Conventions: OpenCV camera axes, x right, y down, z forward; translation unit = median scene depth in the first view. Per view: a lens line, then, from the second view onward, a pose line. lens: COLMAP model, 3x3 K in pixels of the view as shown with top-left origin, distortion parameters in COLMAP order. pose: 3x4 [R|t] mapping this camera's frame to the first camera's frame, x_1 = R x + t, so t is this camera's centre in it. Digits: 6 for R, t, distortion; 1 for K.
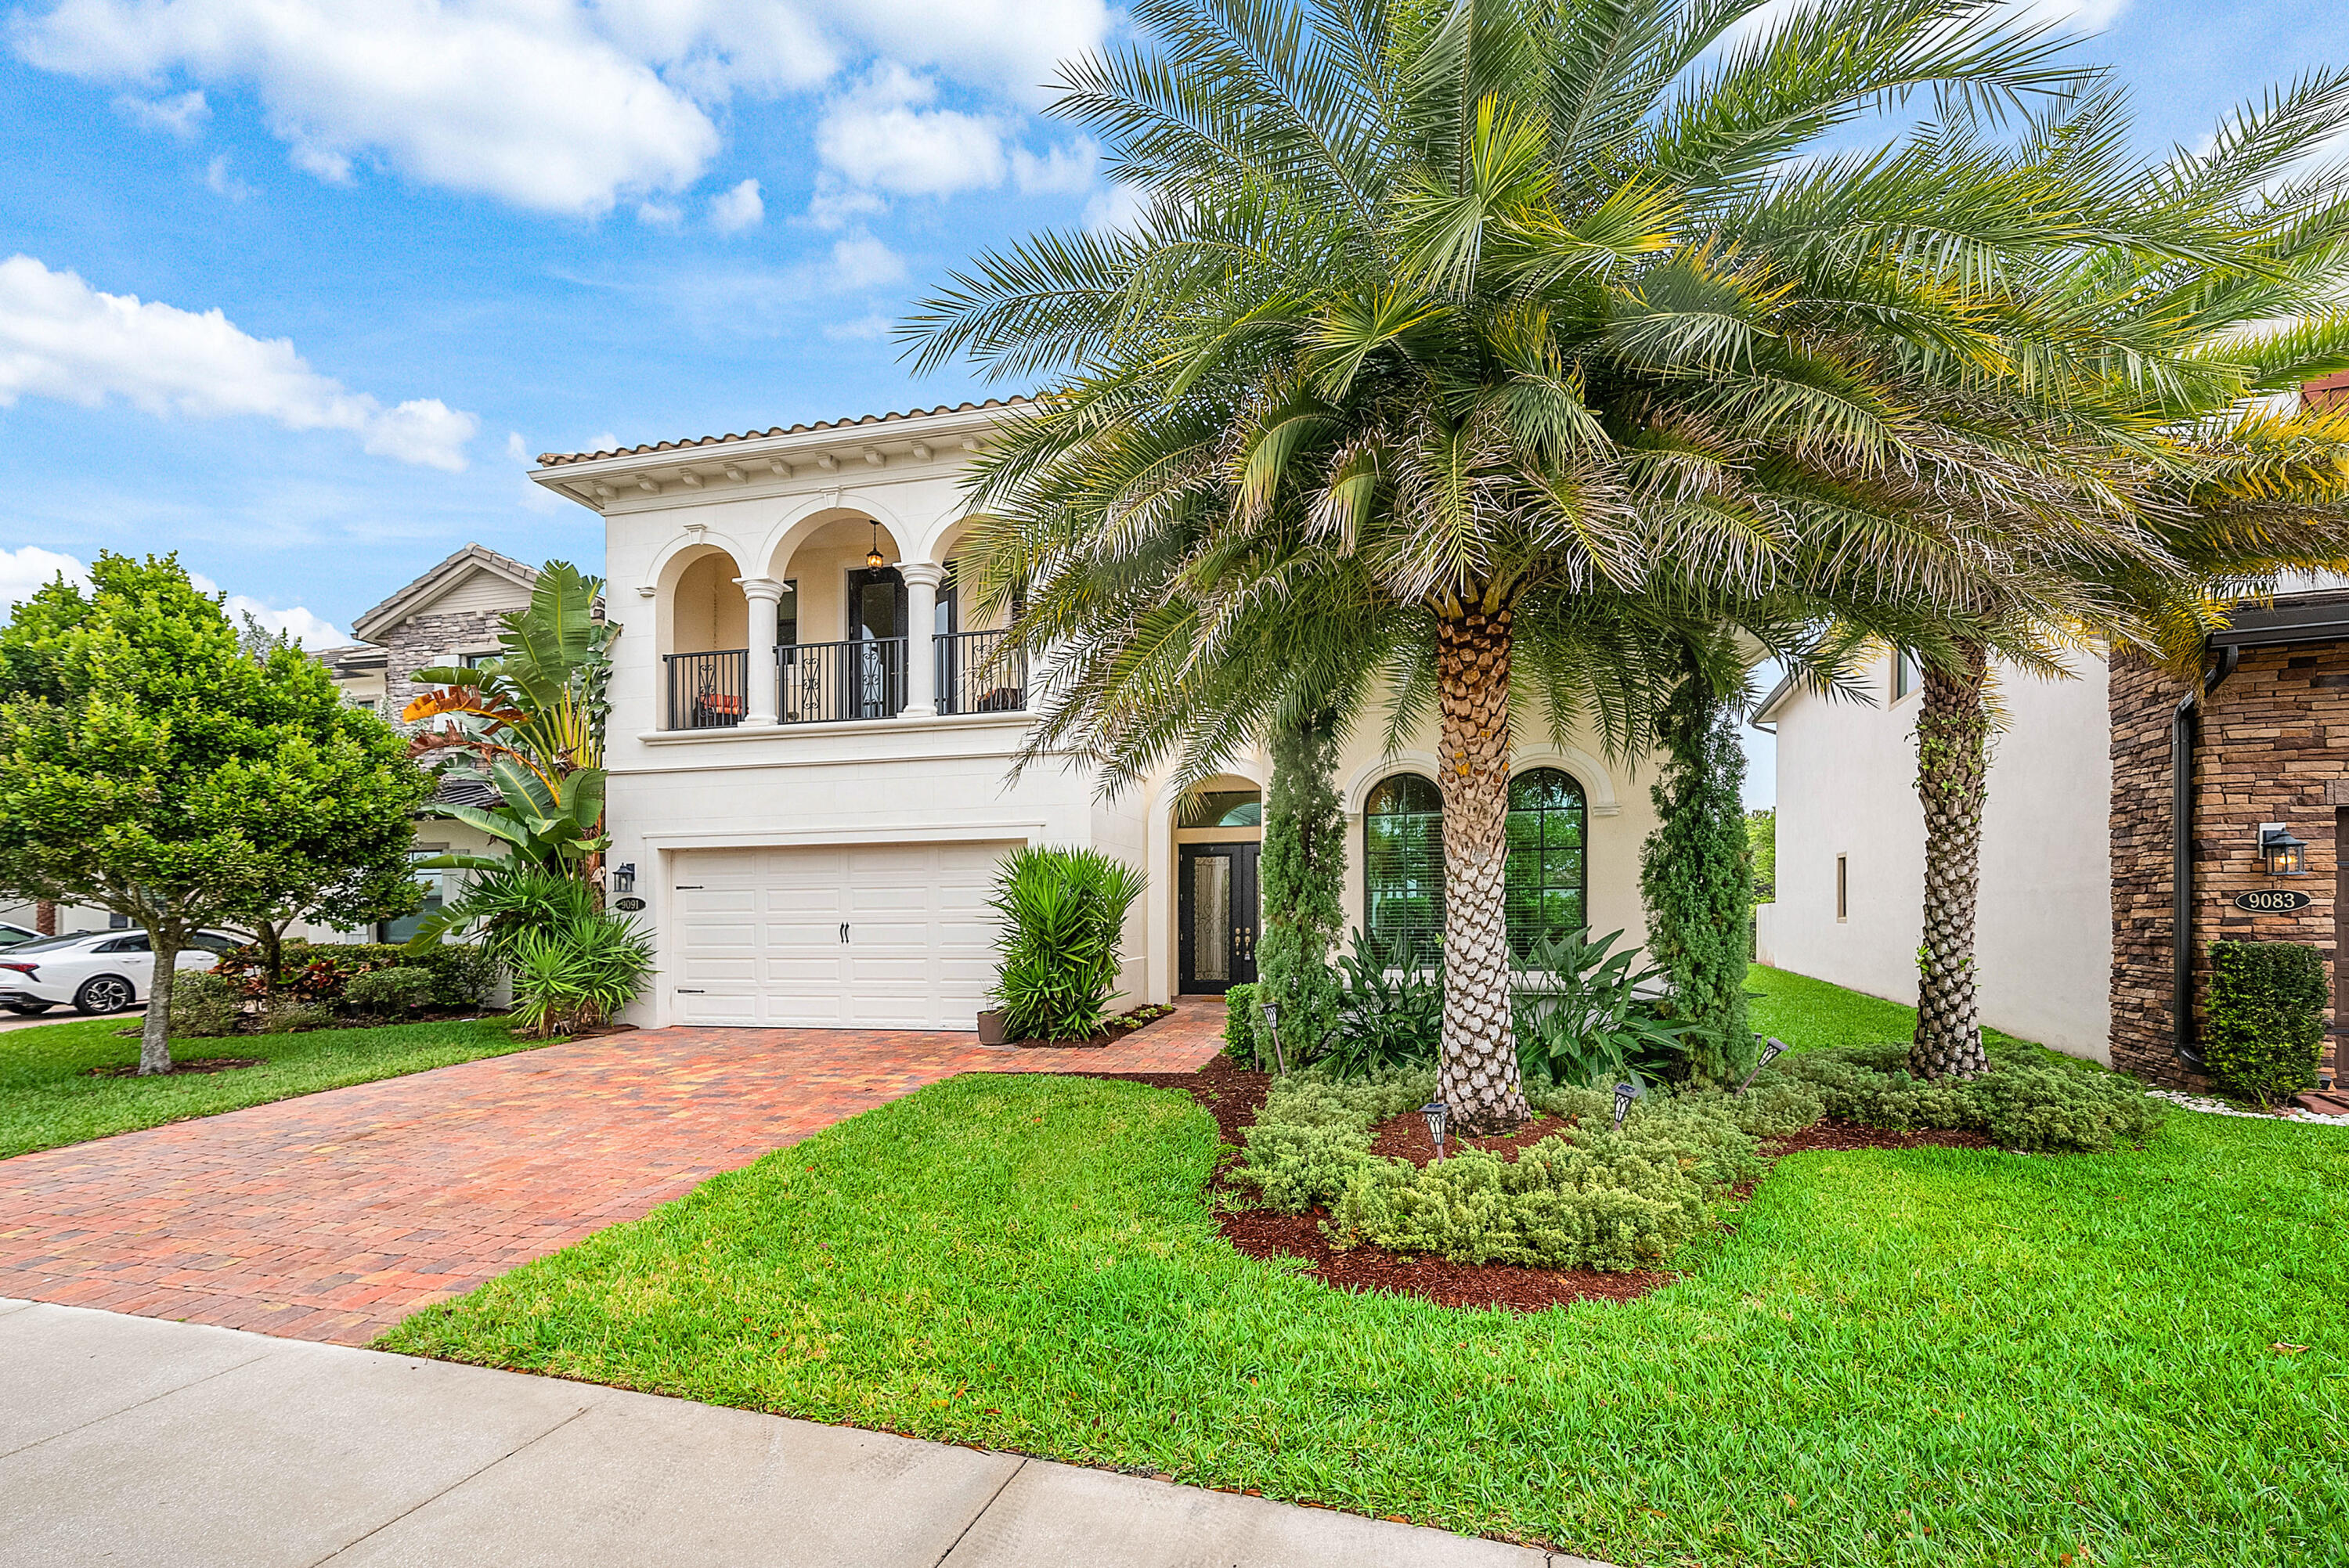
lens RADIAL K [[830.0, 0, 1165.9], [0, 830.0, 798.2], [0, 0, 1]] dist [0.000106, -0.000394]
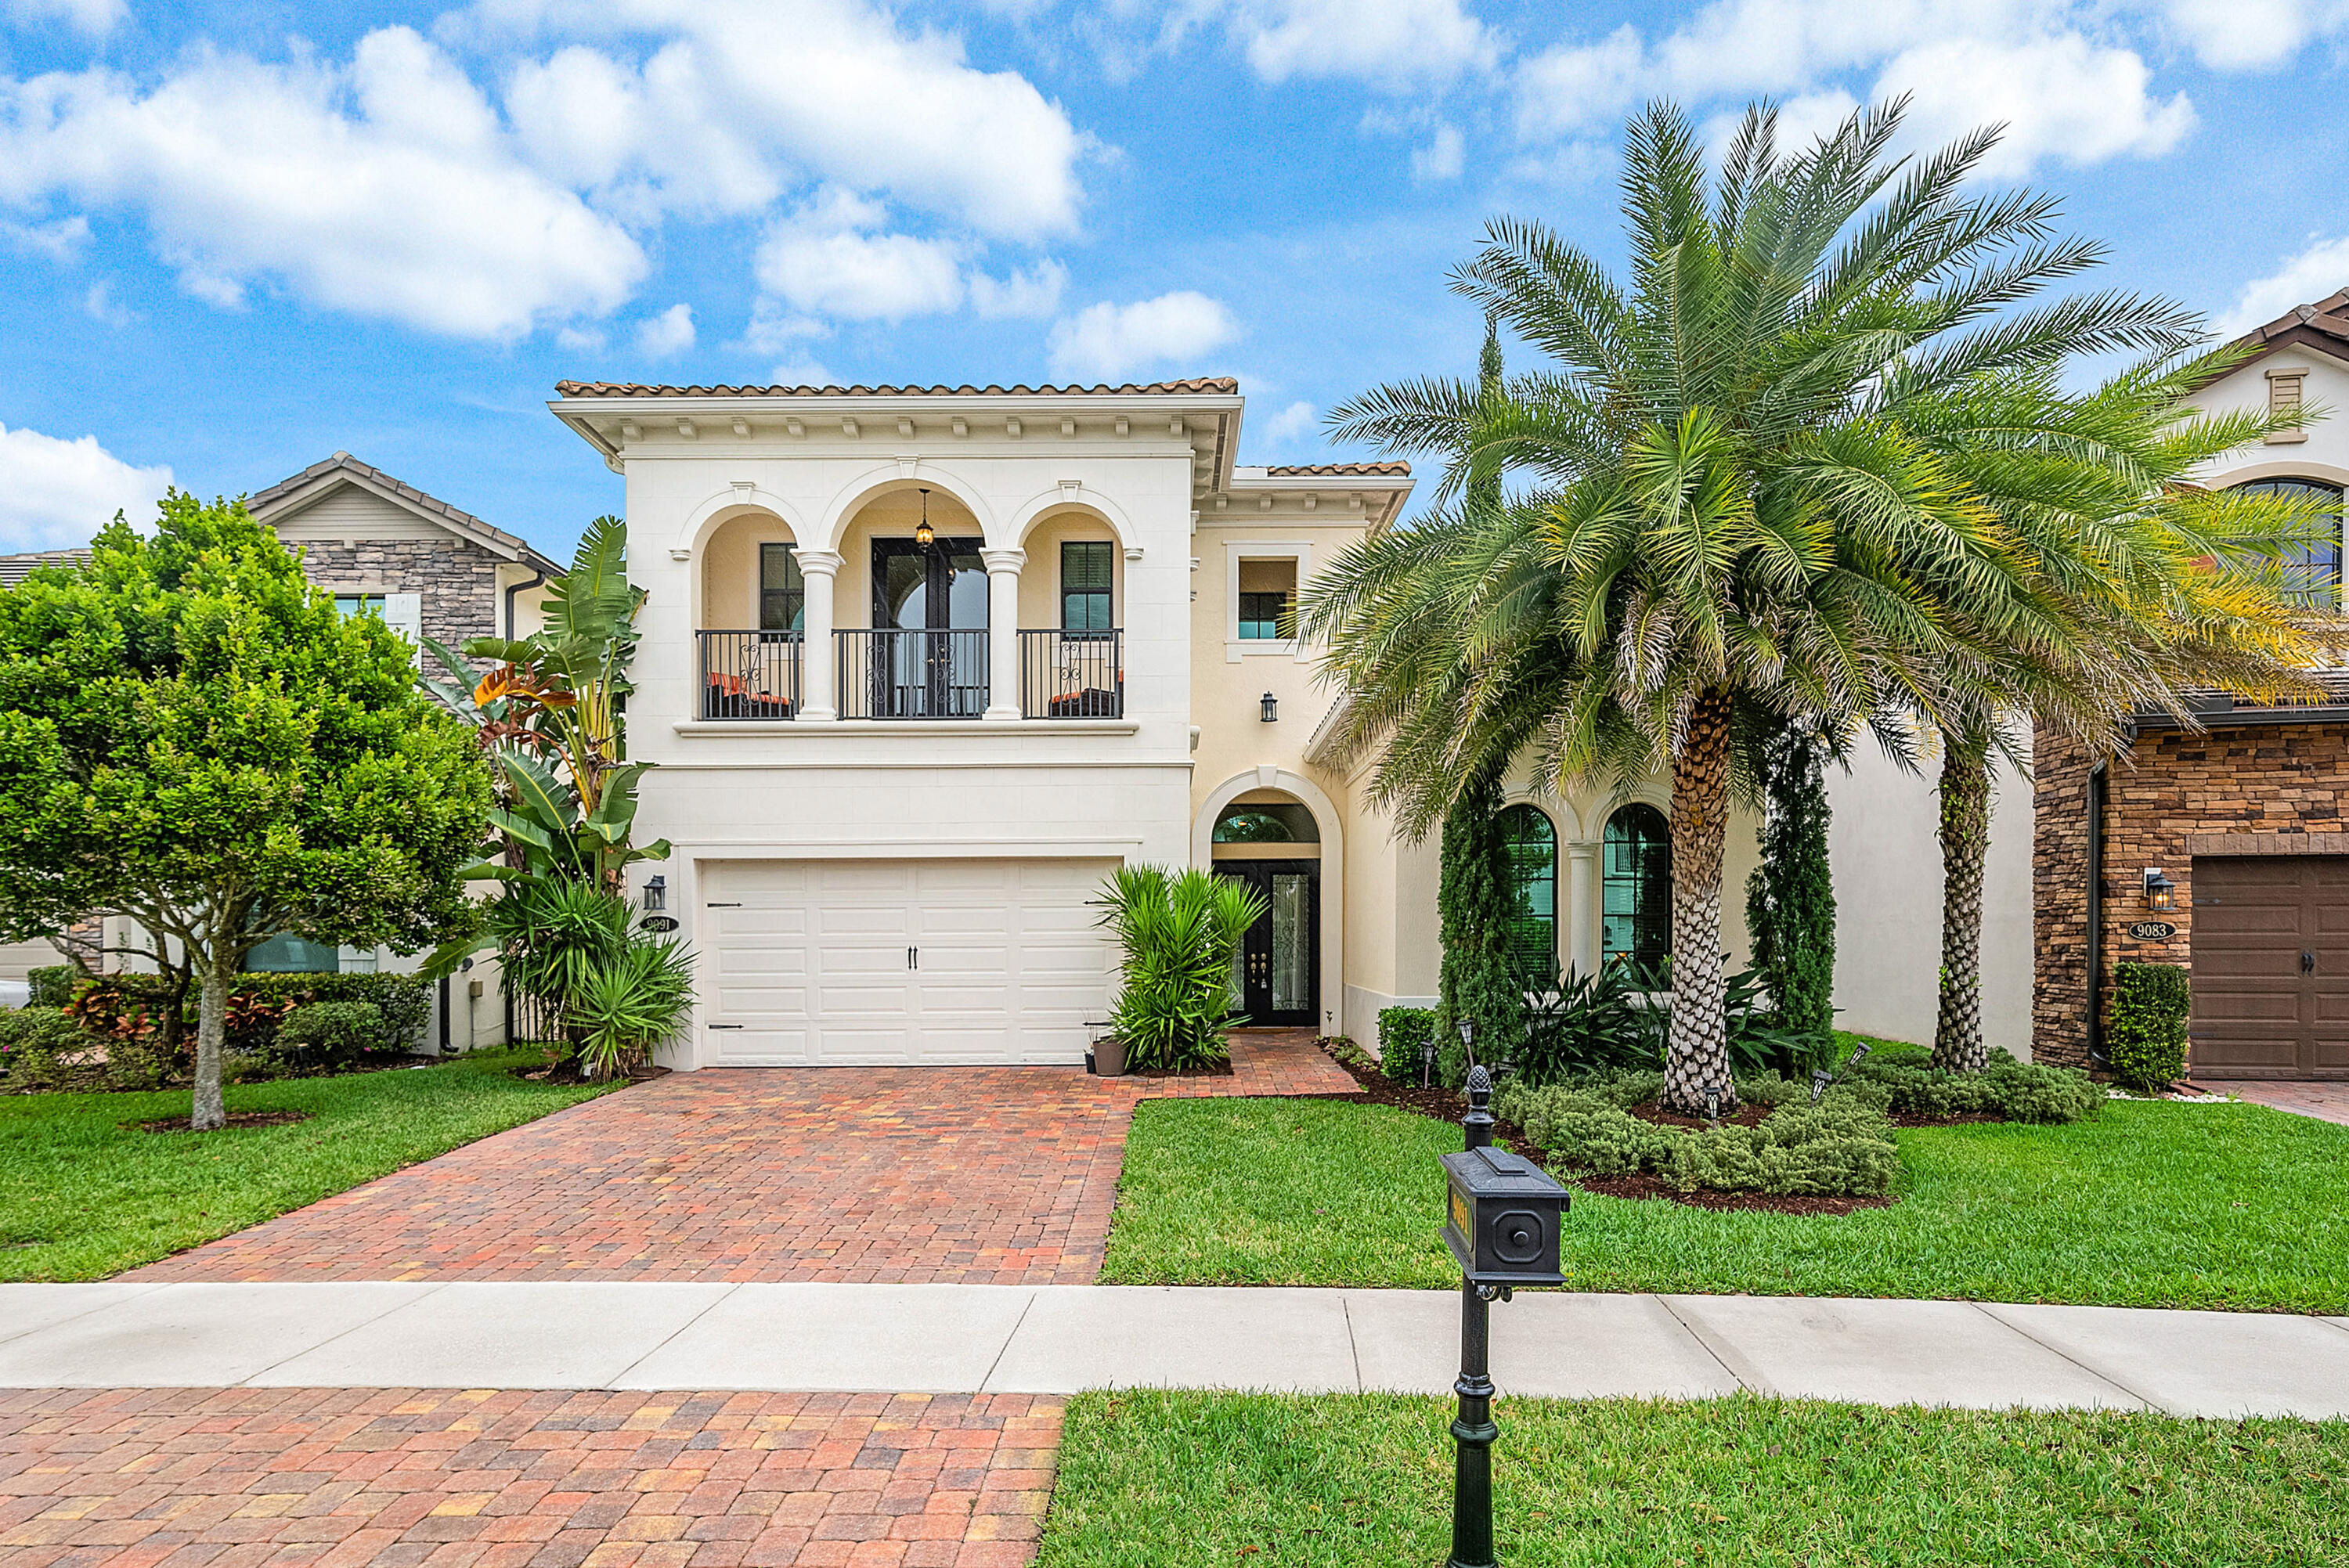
lens RADIAL K [[1077.9, 0, 1172.4], [0, 1077.9, 770.9], [0, 0, 1]] dist [-0.000863, -0.000316]
pose [[0.971451, 0.039975, 0.233850, -0.536638], [-0.036311, 0.999141, -0.019953, -0.033859], [-0.234446, 0.010892, 0.972068, -0.257112]]
